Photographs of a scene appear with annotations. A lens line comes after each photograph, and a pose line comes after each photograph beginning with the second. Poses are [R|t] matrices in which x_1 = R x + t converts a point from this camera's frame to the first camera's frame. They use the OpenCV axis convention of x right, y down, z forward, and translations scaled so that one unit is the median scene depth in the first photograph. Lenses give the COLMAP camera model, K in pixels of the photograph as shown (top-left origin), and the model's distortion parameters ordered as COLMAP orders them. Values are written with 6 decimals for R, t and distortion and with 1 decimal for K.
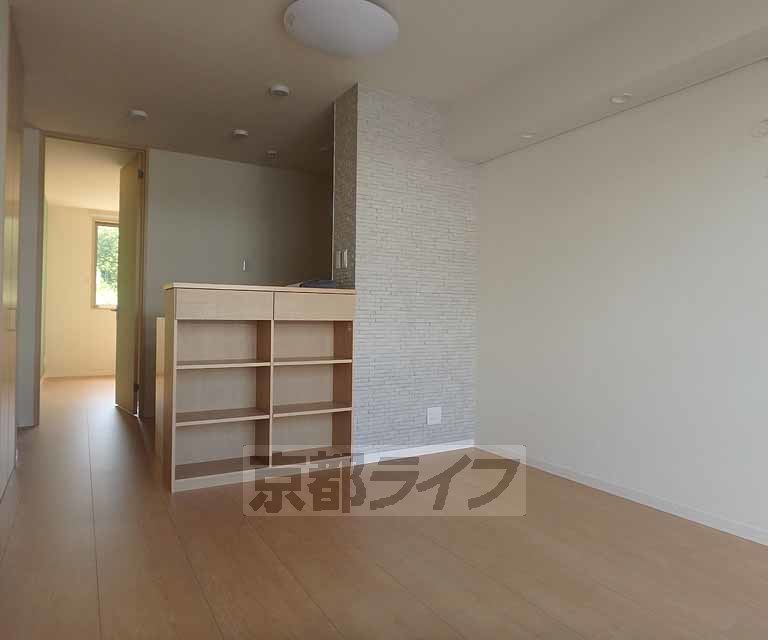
lens RADIAL K [[524.4, 0, 384.0], [0, 524.4, 320.0], [0, 0, 1]] dist [0.000806, -0.000744]
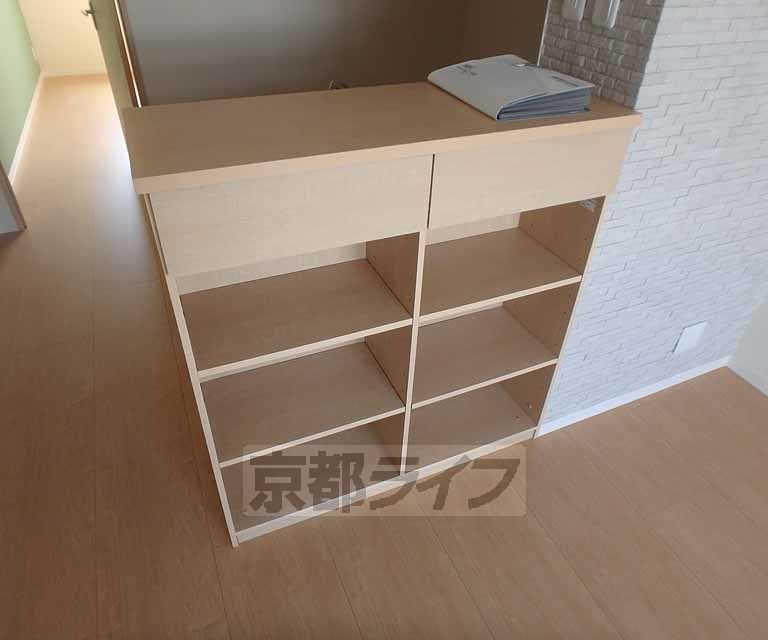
lens RADIAL K [[524.4, 0, 384.0], [0, 524.4, 320.0], [0, 0, 1]] dist [0.000806, -0.000744]
pose [[0.994594, 0.069396, -0.077240, -0.190658], [-0.011644, 0.813718, 0.581143, -0.150837], [0.103181, -0.577103, 0.810127, 0.605437]]
